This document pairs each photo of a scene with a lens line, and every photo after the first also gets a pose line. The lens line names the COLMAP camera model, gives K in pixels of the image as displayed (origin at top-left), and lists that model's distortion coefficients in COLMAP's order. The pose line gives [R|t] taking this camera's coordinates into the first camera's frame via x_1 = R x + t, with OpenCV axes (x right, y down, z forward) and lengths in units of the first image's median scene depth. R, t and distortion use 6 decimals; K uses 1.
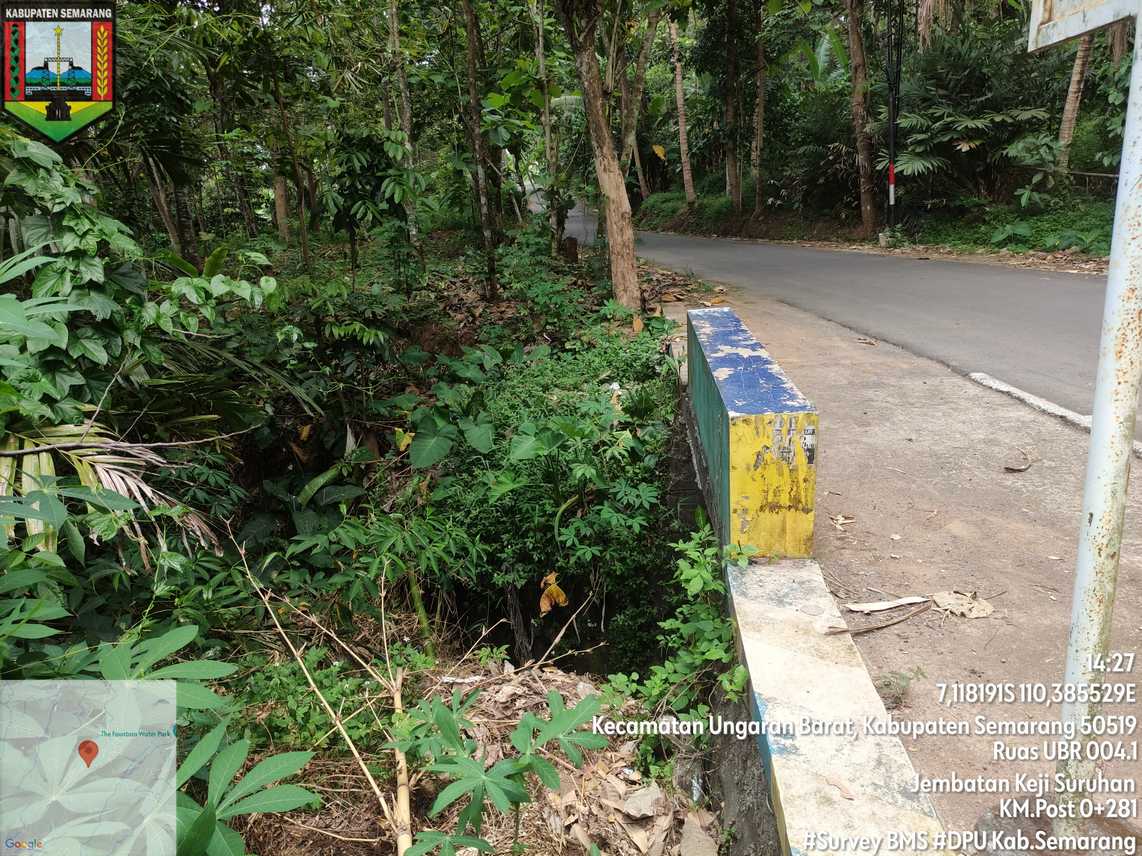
lens RADIAL K [[840.6, 0, 565.4], [0, 840.6, 428.3], [0, 0, 1]] dist [0.056429, -0.058775]
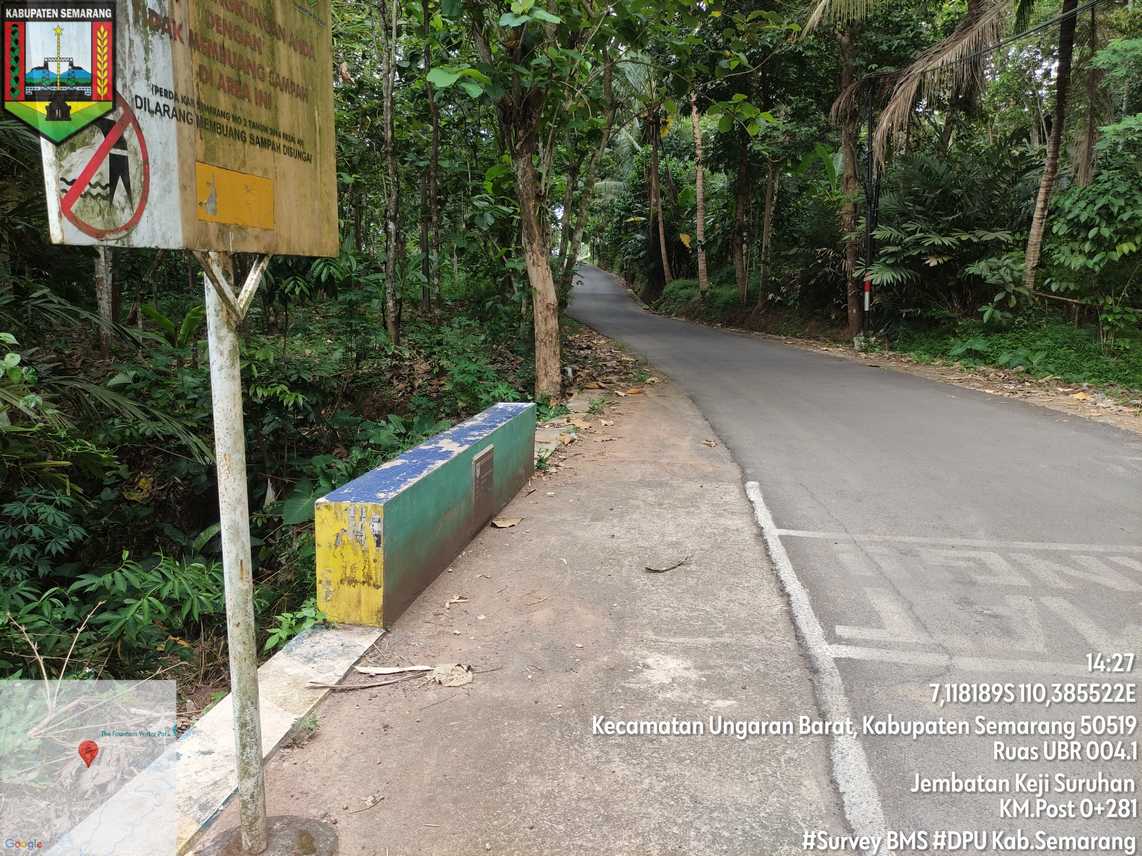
lens RADIAL K [[840.6, 0, 563.7], [0, 840.6, 425.5], [0, 0, 1]] dist [0.056429, -0.058775]
pose [[0.994961, 0.082195, -0.057415, 0.103354], [-0.086810, 0.992750, -0.083137, -0.008945], [0.050165, 0.087702, 0.994883, -0.032962]]
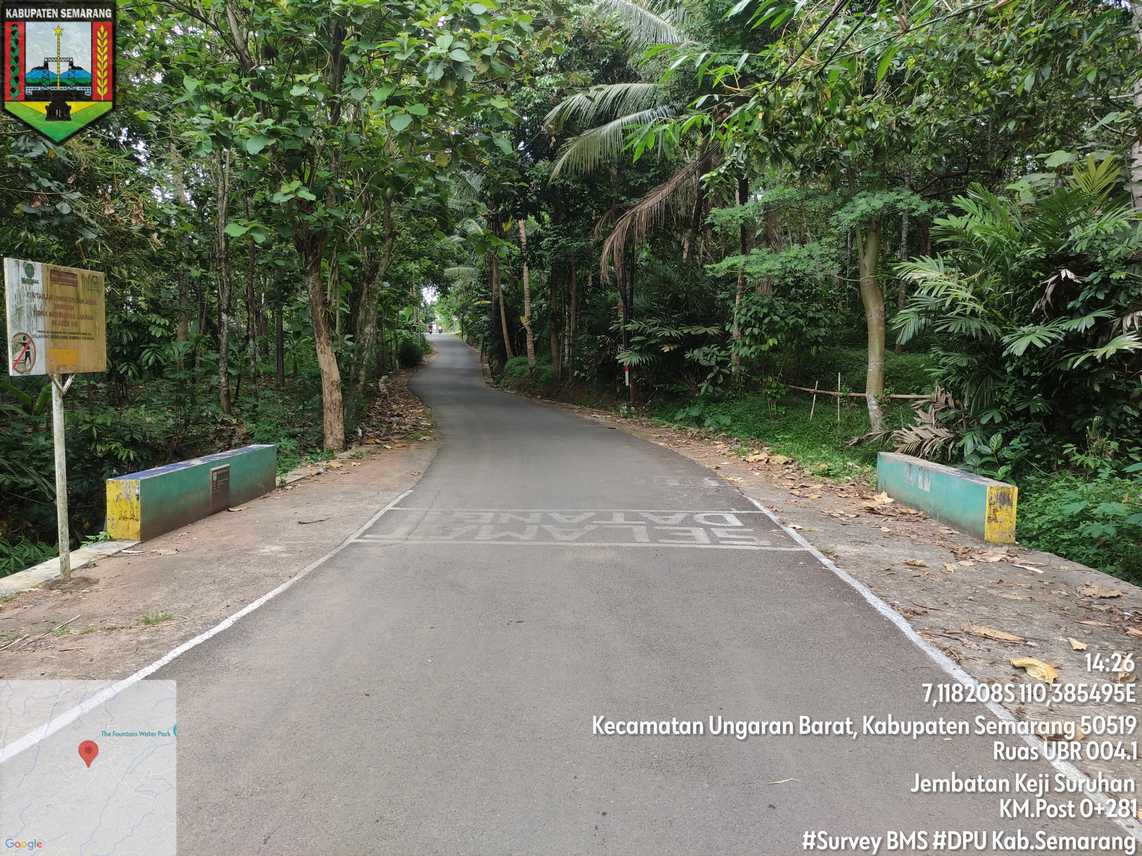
lens RADIAL K [[840.6, 0, 568.0], [0, 840.6, 426.8], [0, 0, 1]] dist [0.056429, -0.058775]
pose [[0.994684, 0.069685, 0.075813, 0.232940], [-0.055462, 0.982870, -0.175757, 0.034188], [-0.086762, 0.170618, 0.981510, -0.282412]]
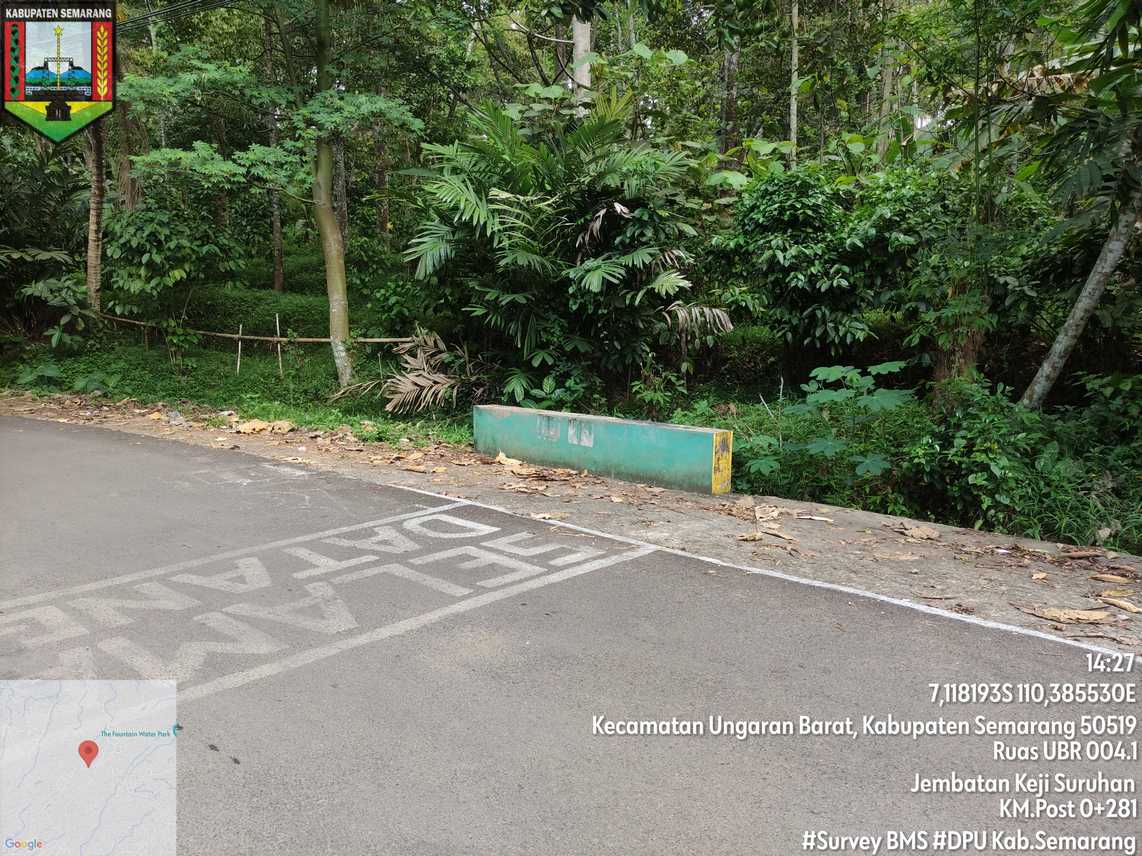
lens RADIAL K [[840.6, 0, 572.9], [0, 840.6, 424.9], [0, 0, 1]] dist [0.056429, -0.058775]
pose [[0.606547, -0.033606, 0.794337, 0.125824], [0.150811, 0.985830, -0.073450, -0.014101], [-0.780613, 0.164346, 0.603021, -0.028409]]
